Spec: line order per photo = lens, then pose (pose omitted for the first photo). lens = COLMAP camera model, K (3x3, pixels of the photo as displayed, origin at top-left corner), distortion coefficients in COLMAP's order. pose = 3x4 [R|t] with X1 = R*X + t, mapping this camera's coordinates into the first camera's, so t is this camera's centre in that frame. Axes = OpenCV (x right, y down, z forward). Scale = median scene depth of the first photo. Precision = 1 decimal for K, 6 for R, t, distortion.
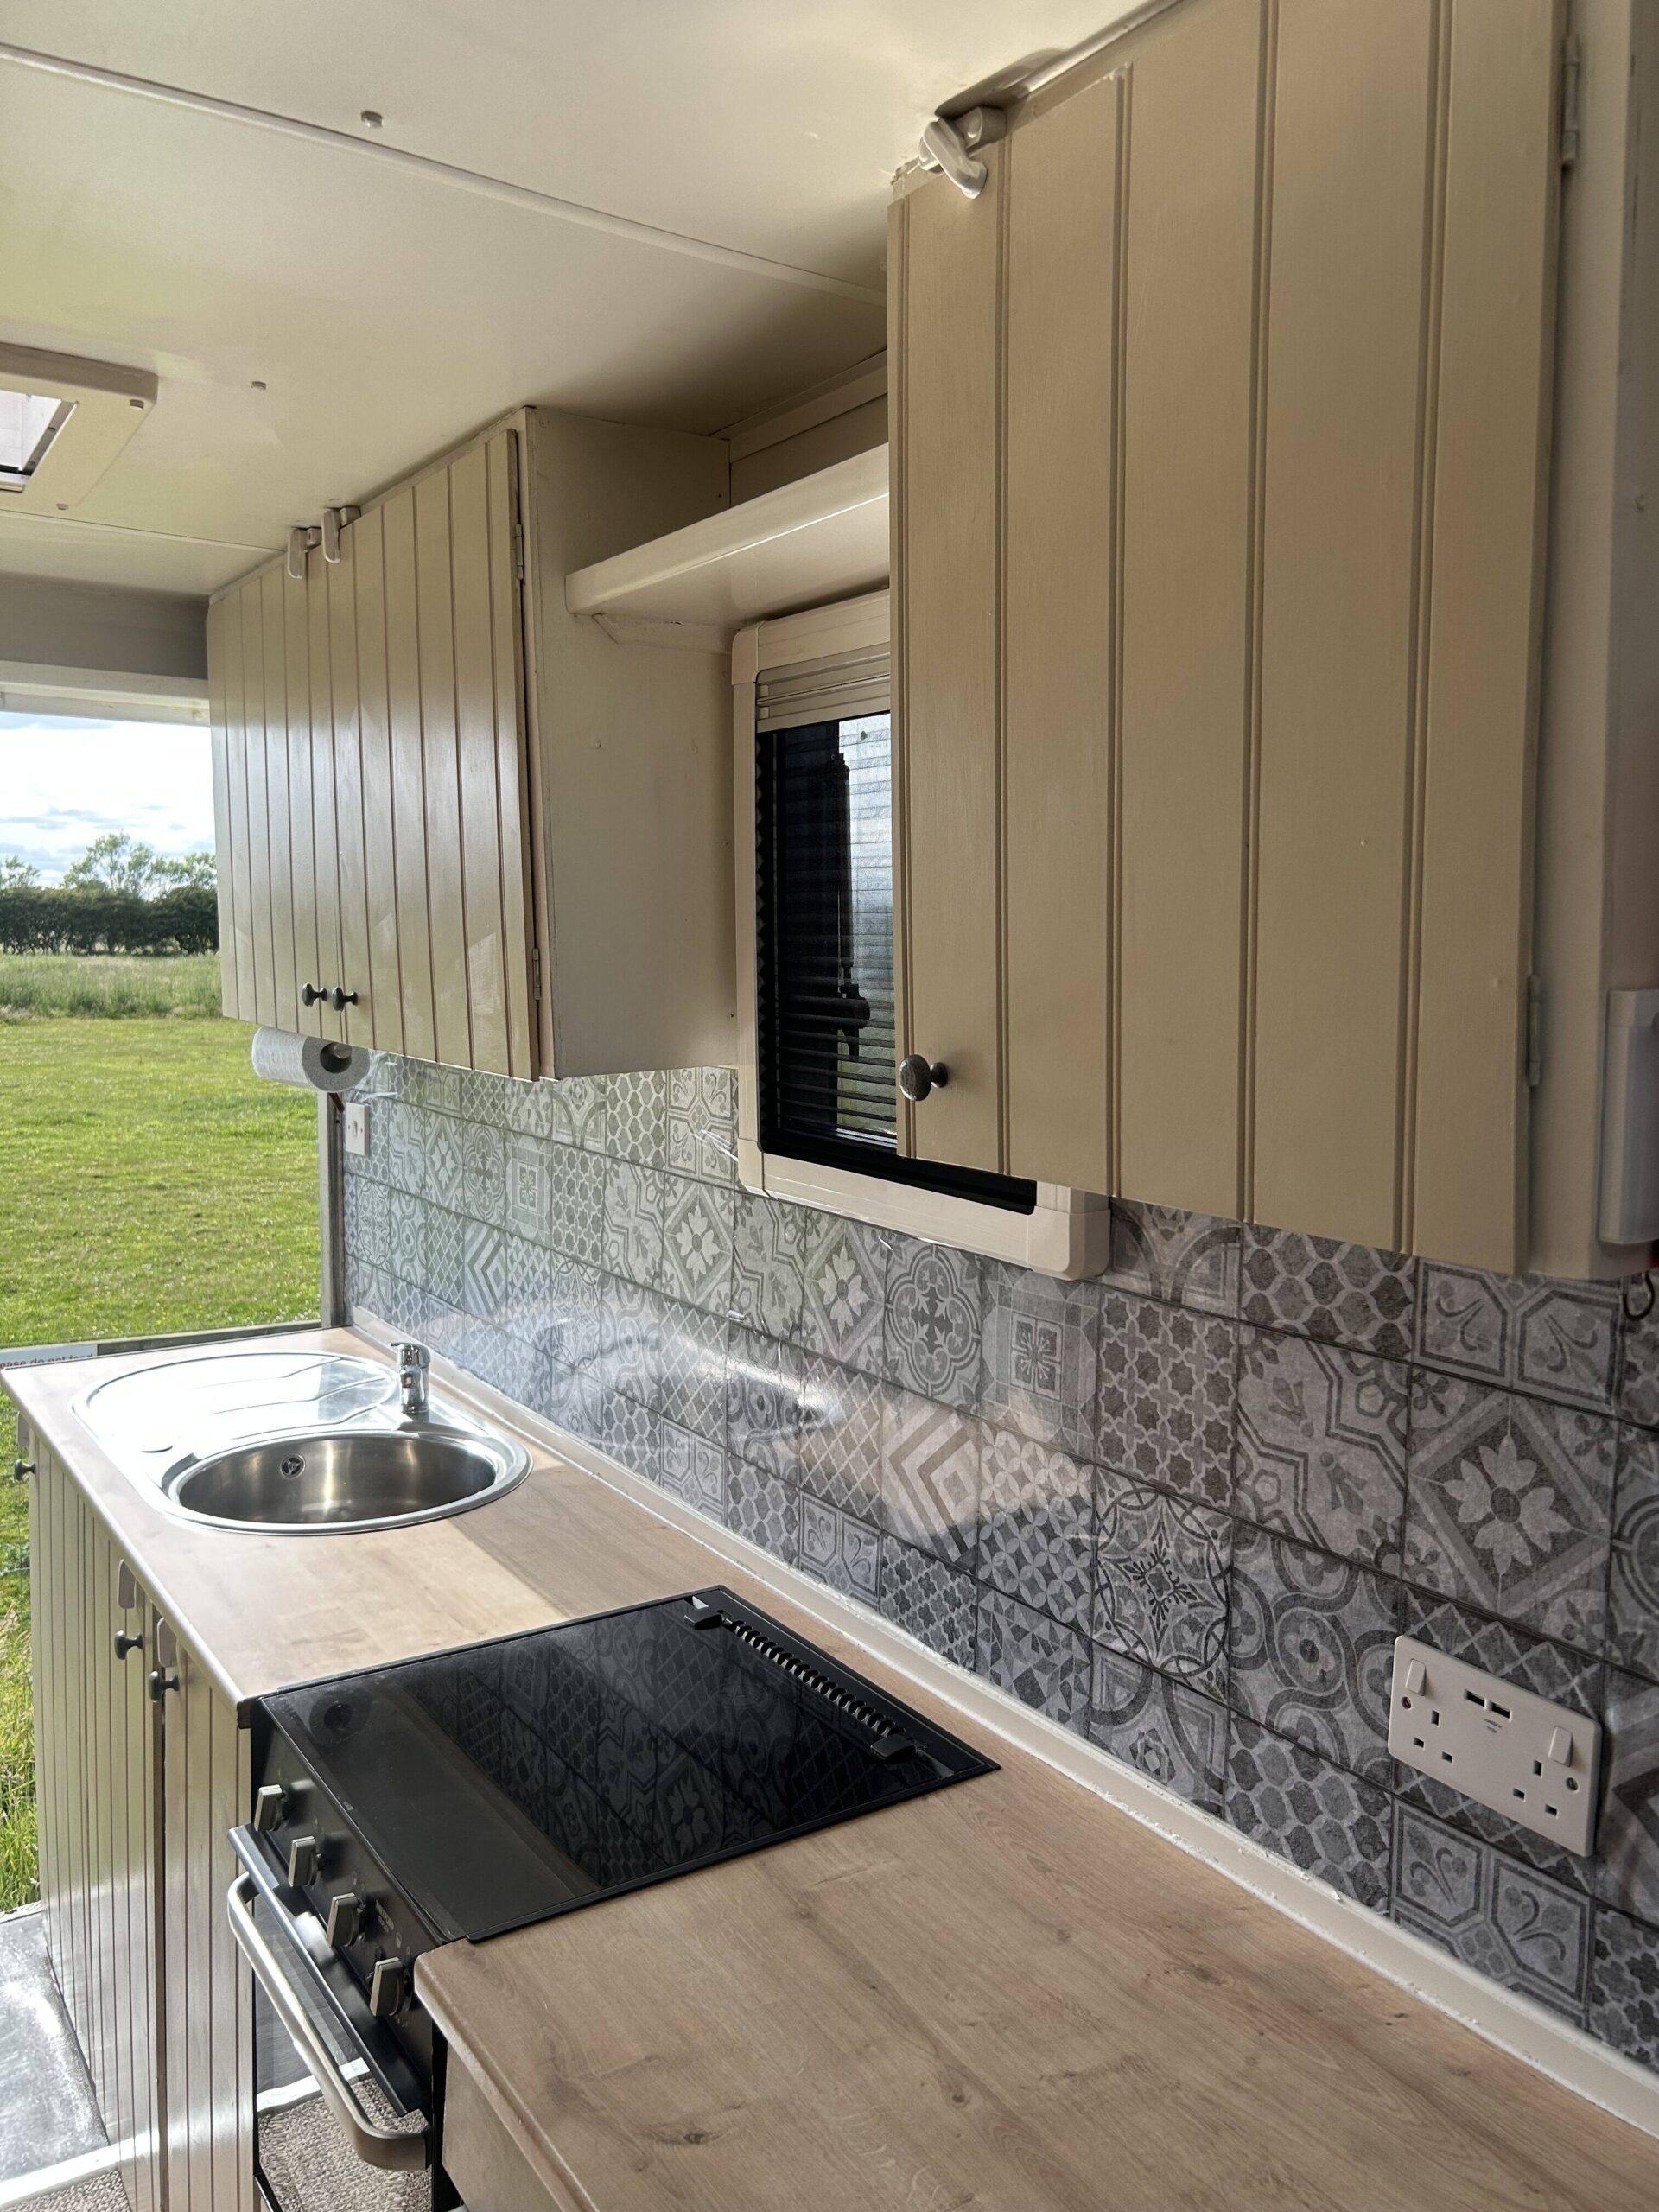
lens RADIAL K [[1658.1, 0, 838.8], [0, 1658.1, 1120.5], [0, 0, 1]] dist [0.050485, -0.069282]
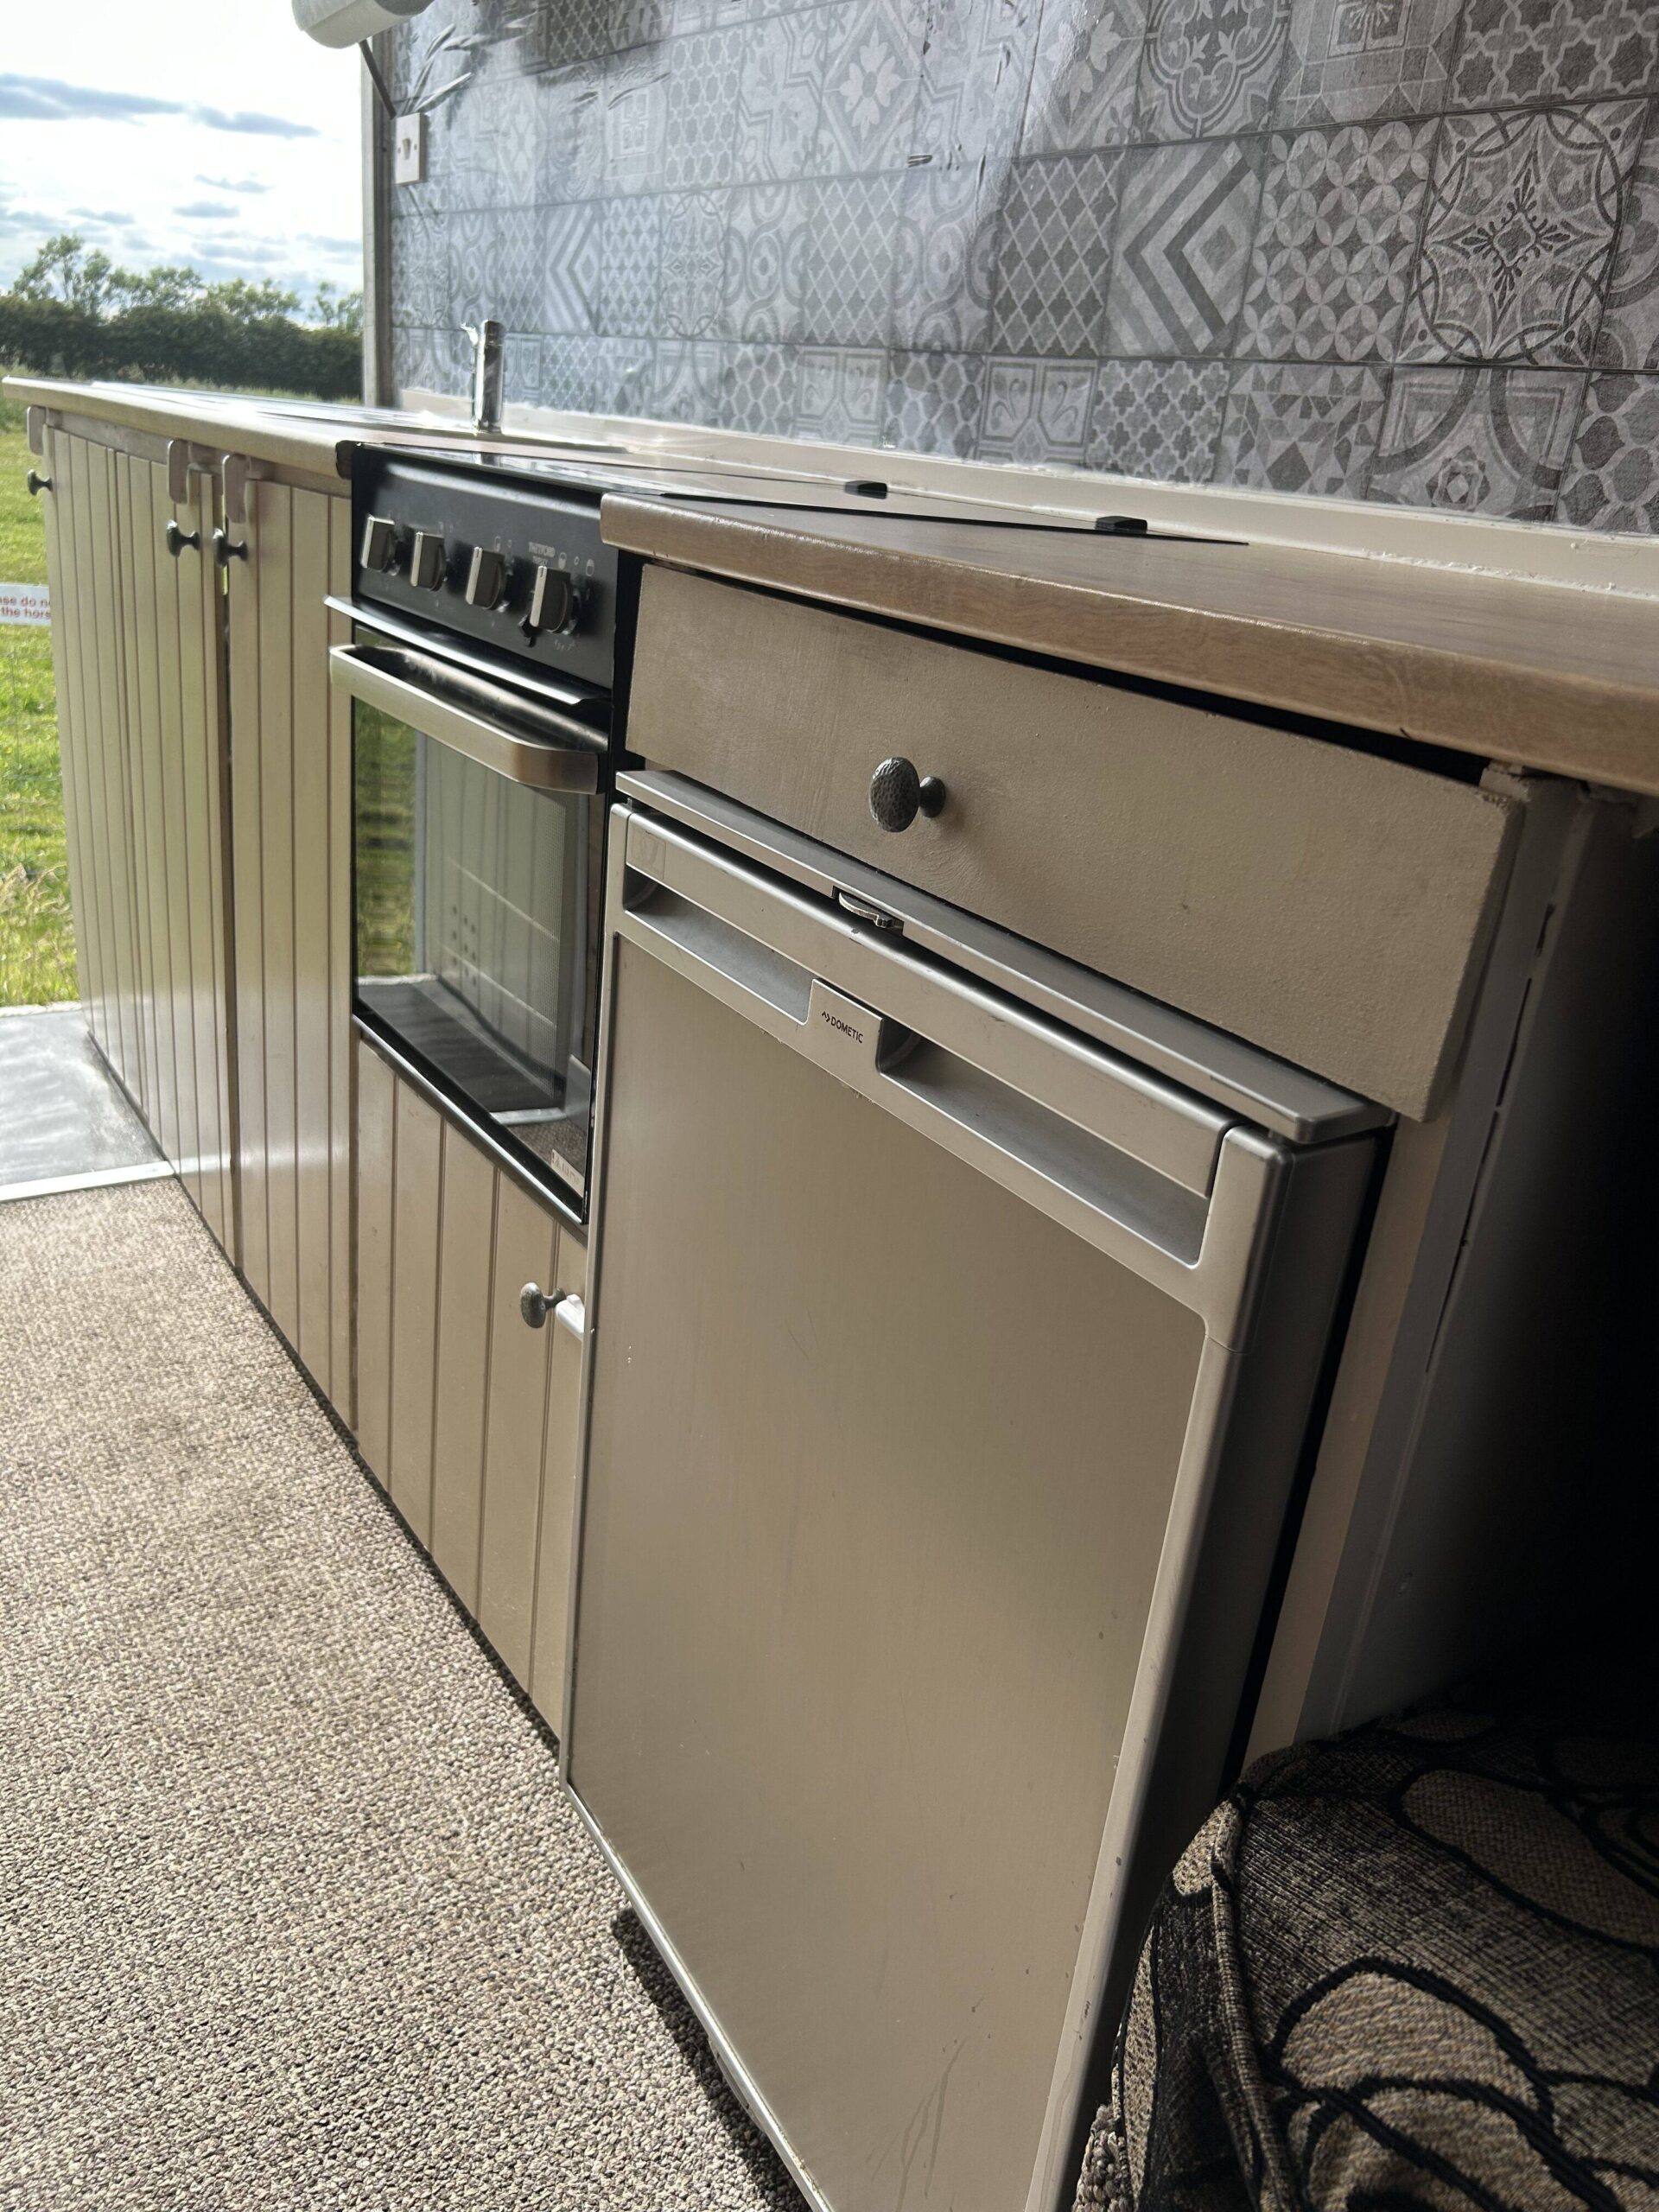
lens RADIAL K [[1658.1, 0, 838.8], [0, 1658.1, 1120.5], [0, 0, 1]] dist [0.050485, -0.069282]
pose [[0.996480, 0.080461, 0.023527, -0.104658], [-0.083827, 0.958741, 0.271641, 0.443338], [-0.000700, -0.272657, 0.962111, 0.100182]]
